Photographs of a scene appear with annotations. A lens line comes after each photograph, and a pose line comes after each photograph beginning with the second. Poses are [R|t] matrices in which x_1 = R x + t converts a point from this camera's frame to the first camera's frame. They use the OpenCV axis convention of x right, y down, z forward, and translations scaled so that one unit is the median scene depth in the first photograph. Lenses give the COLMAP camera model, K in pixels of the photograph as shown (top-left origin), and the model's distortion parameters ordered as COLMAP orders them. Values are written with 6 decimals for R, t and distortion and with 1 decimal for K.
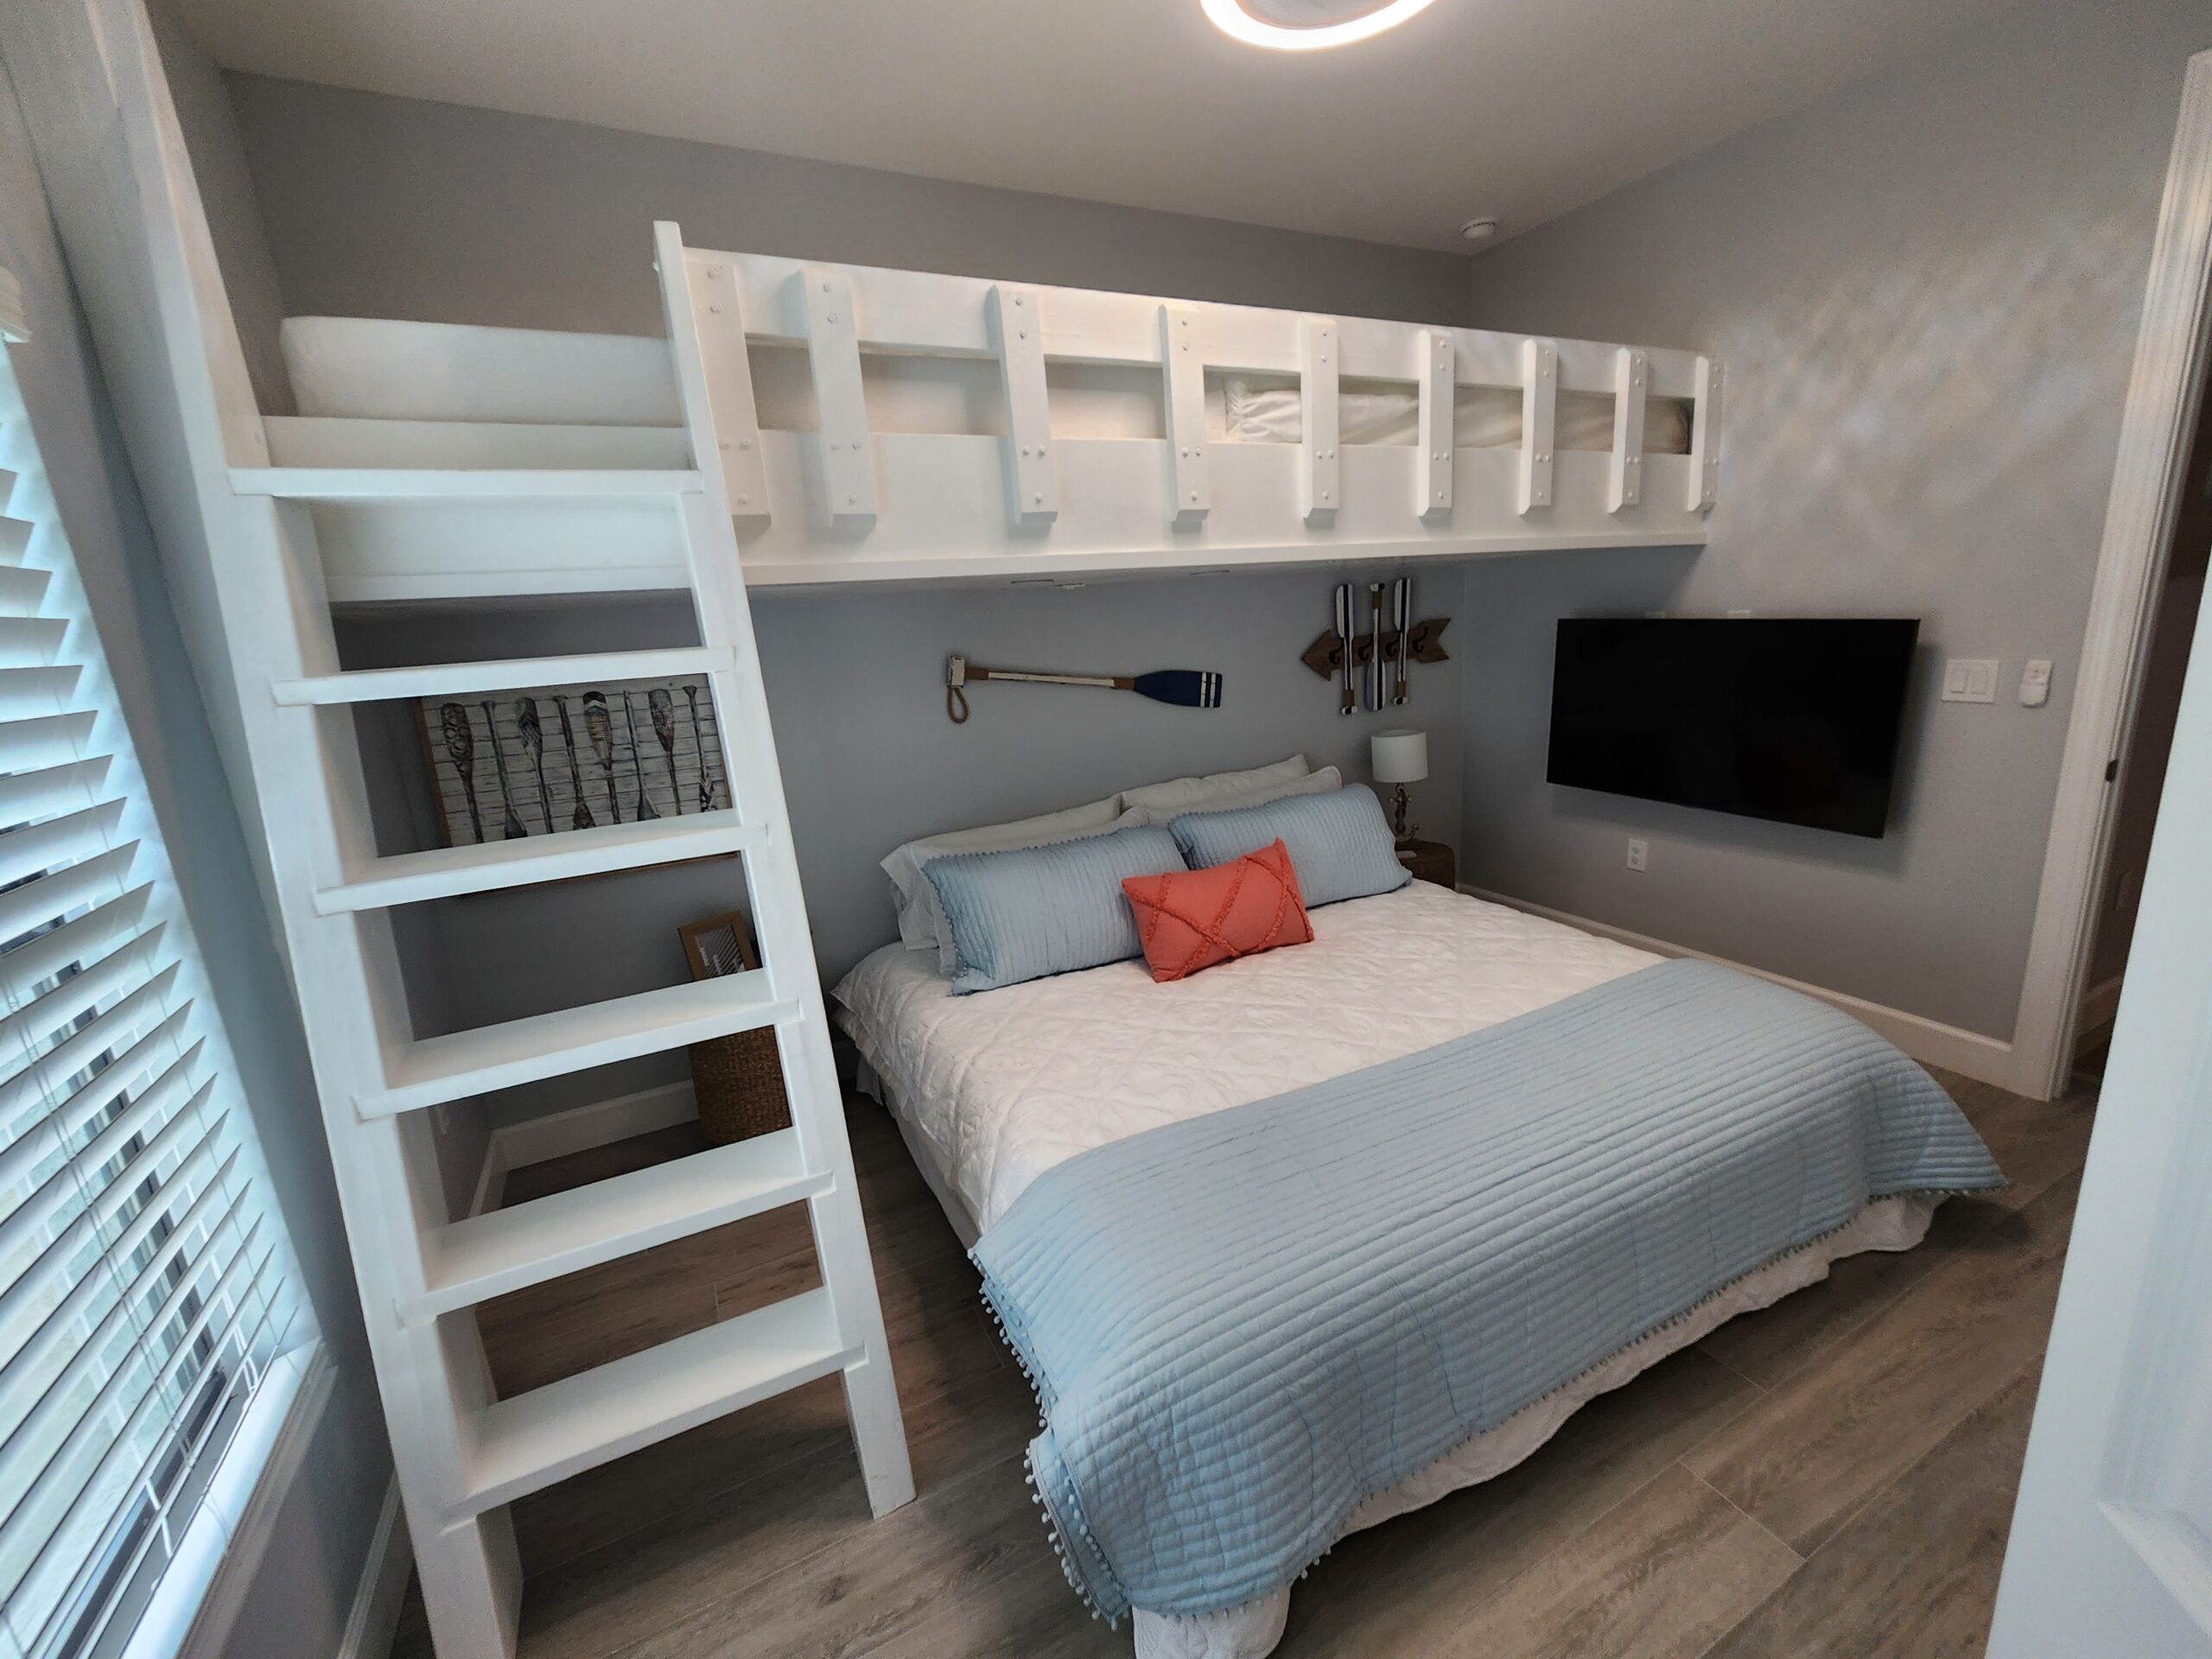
lens RADIAL K [[907.4, 0, 1106.0], [0, 907.4, 829.5], [0, 0, 1]] dist [0.005230, -0.000355]
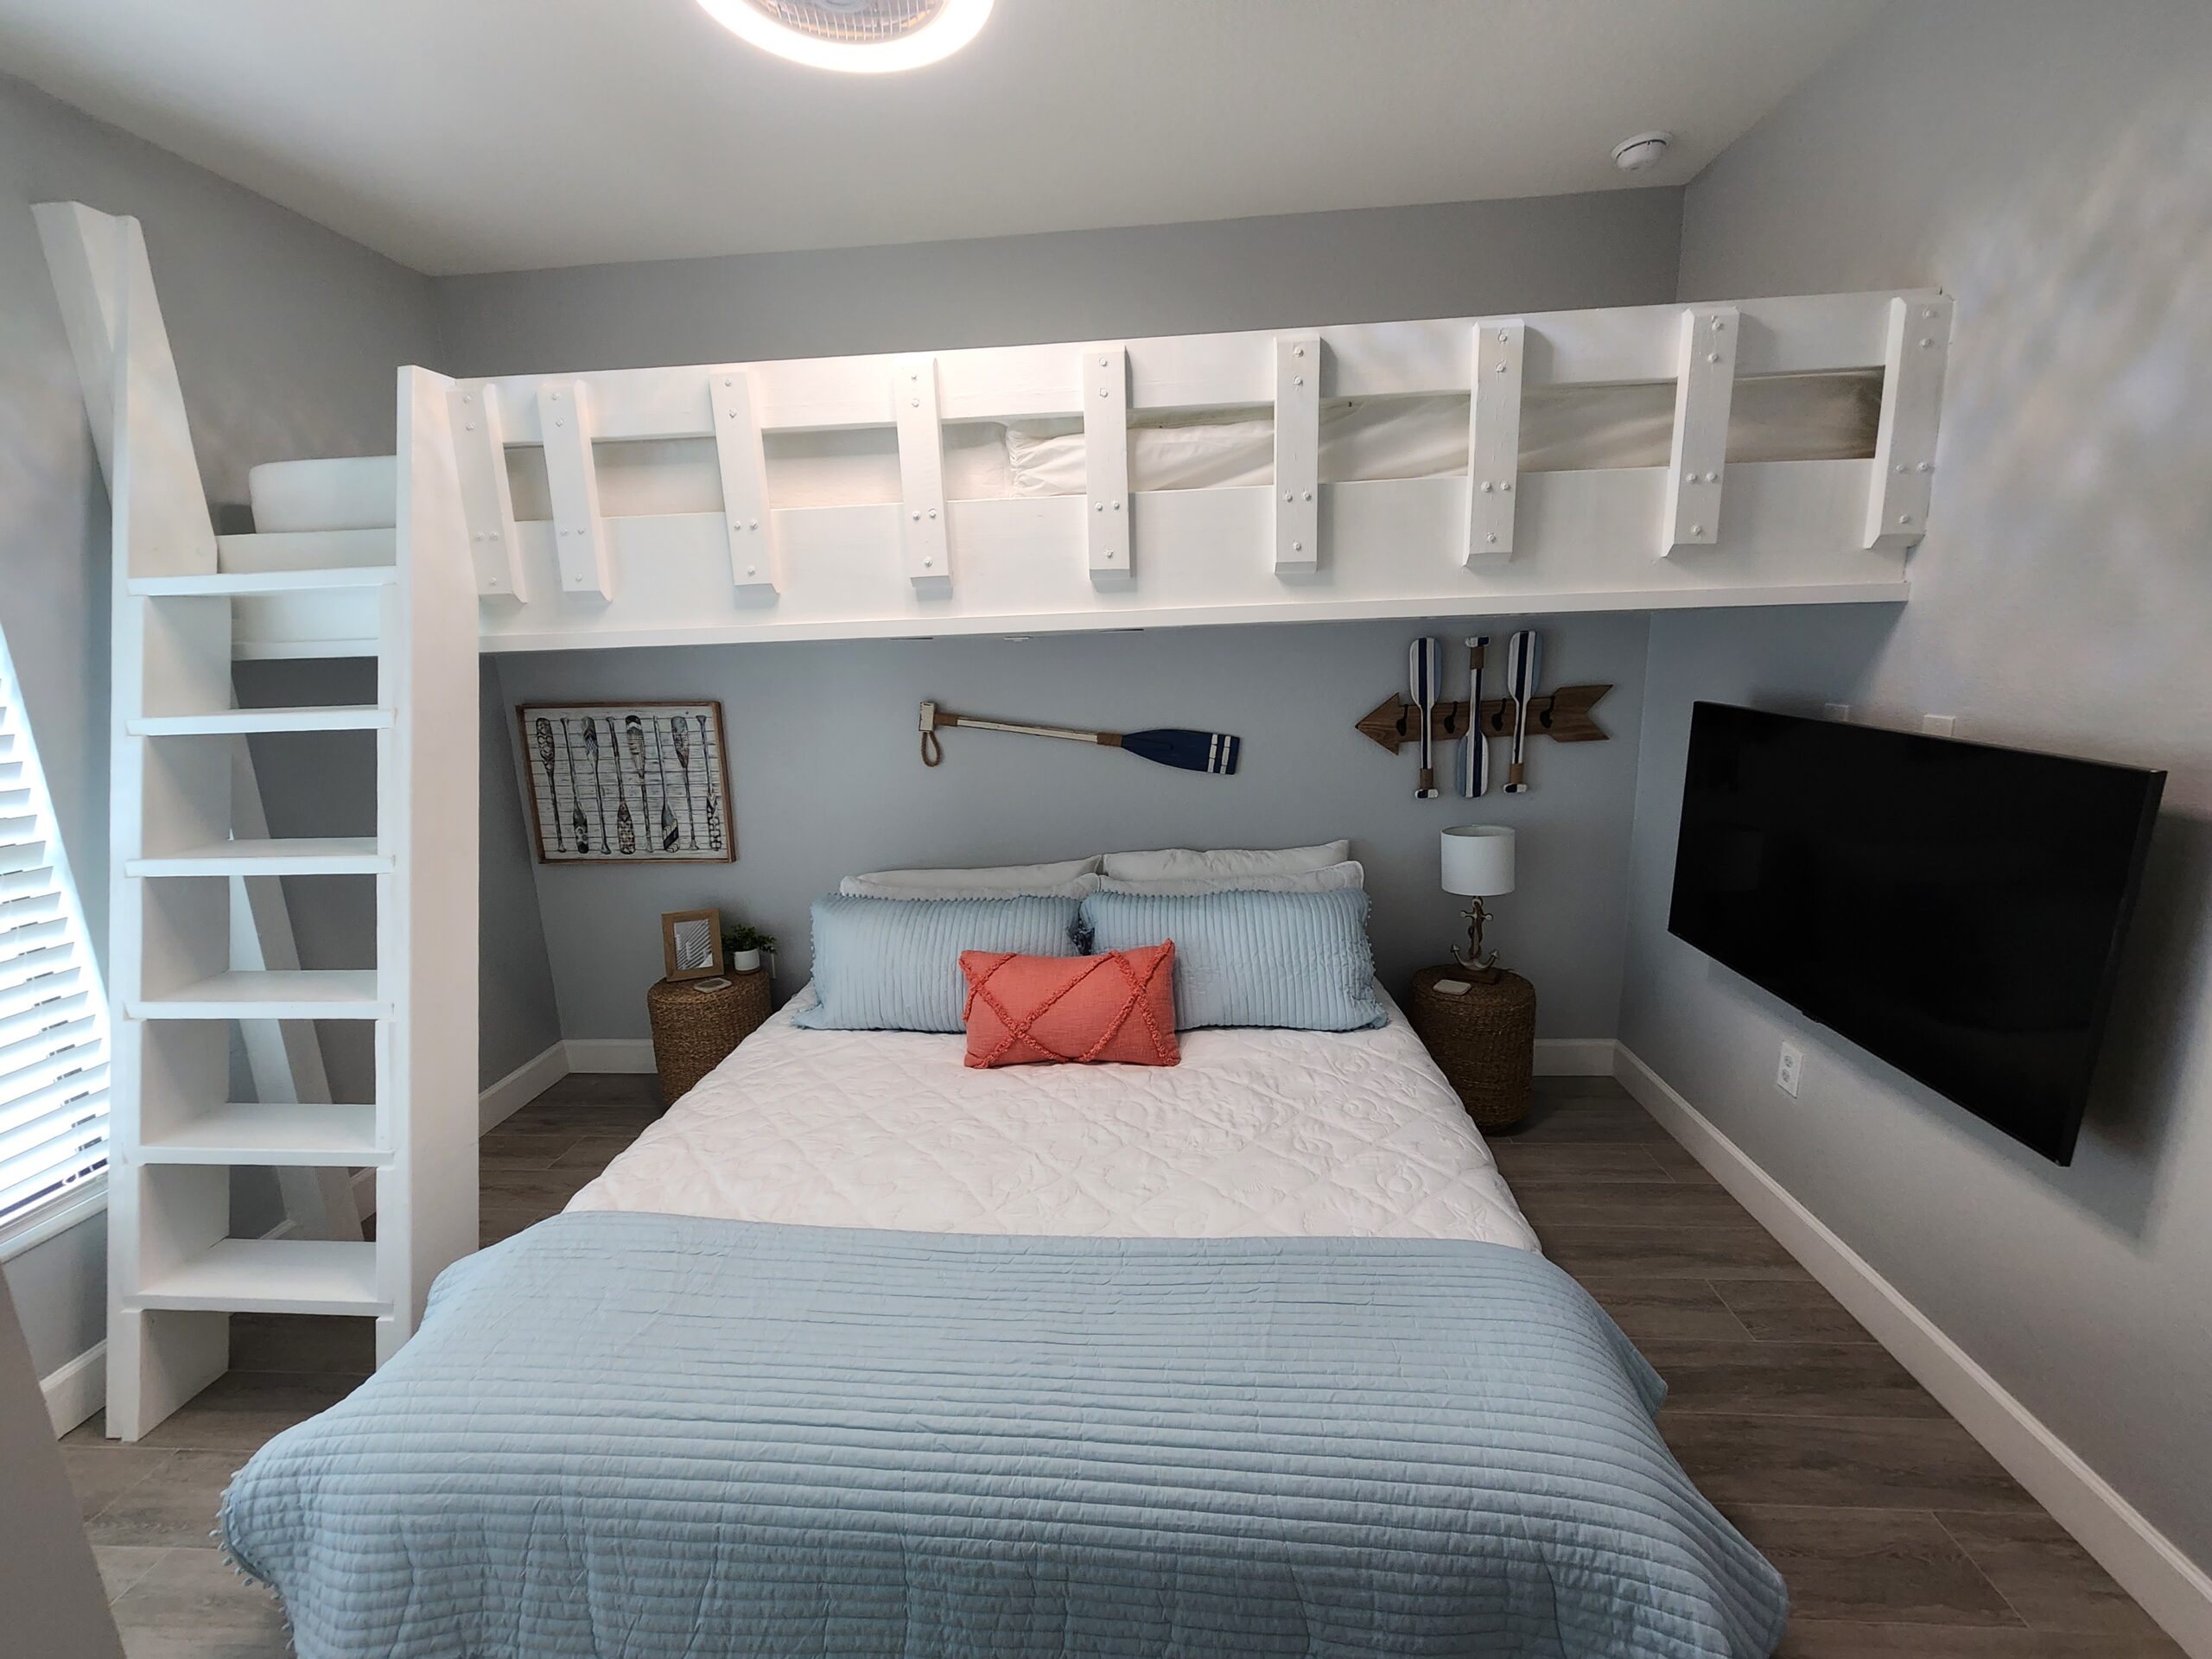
lens RADIAL K [[897.5, 0, 1107.3], [0, 897.5, 834.1], [0, 0, 1]] dist [-0.000244, 0.002609]
pose [[0.856964, 0.141442, -0.495587, 0.609874], [-0.139432, 0.989371, 0.041265, -0.128739], [0.496156, 0.033738, 0.867578, 0.253992]]
